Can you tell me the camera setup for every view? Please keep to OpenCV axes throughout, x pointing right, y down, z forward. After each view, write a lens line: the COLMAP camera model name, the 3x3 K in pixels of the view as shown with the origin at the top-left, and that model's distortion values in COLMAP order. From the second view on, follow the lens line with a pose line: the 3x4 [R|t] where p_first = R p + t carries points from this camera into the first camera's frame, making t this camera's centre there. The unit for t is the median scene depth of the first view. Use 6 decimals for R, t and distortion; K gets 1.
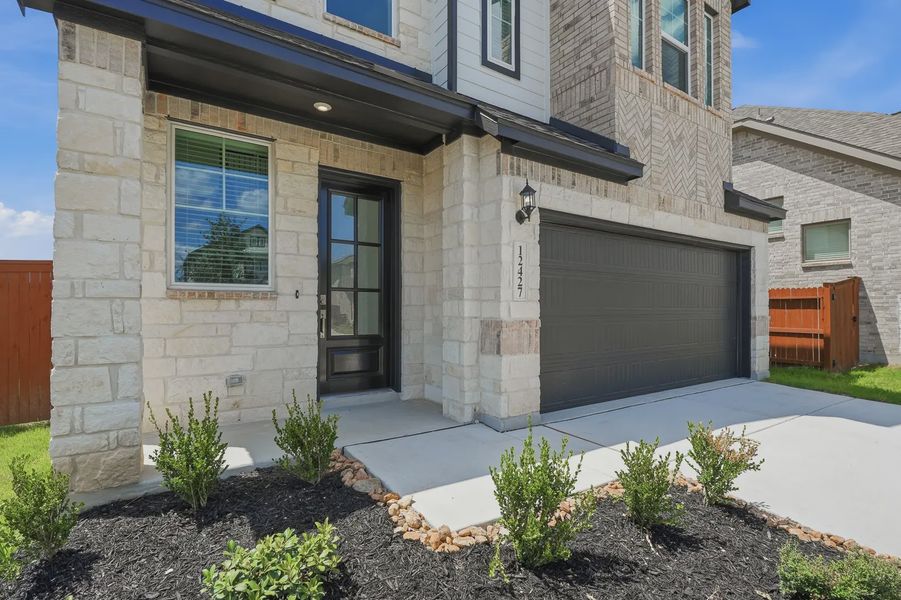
lens RADIAL K [[420.4, 0, 450.5], [0, 420.4, 321.2], [0, 0, 1]] dist [-0.000991, -0.000763]
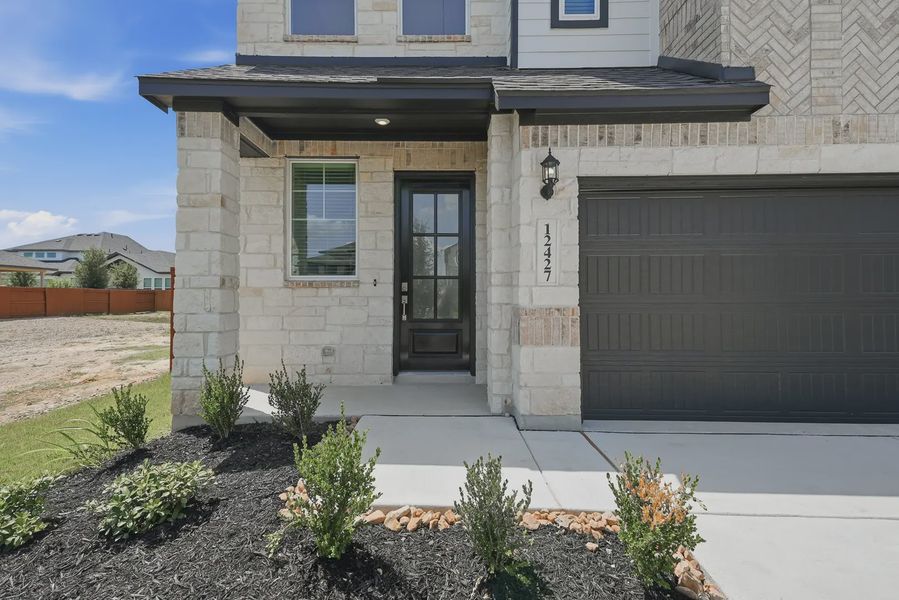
lens RADIAL K [[406.6, 0, 447.5], [0, 406.6, 297.8], [0, 0, 1]] dist [0.052667, -0.018668]
pose [[0.830887, 0.002744, -0.556434, 0.432471], [-0.014950, 0.999737, -0.017394, -0.004164], [0.556240, 0.022771, 0.830710, 0.150492]]
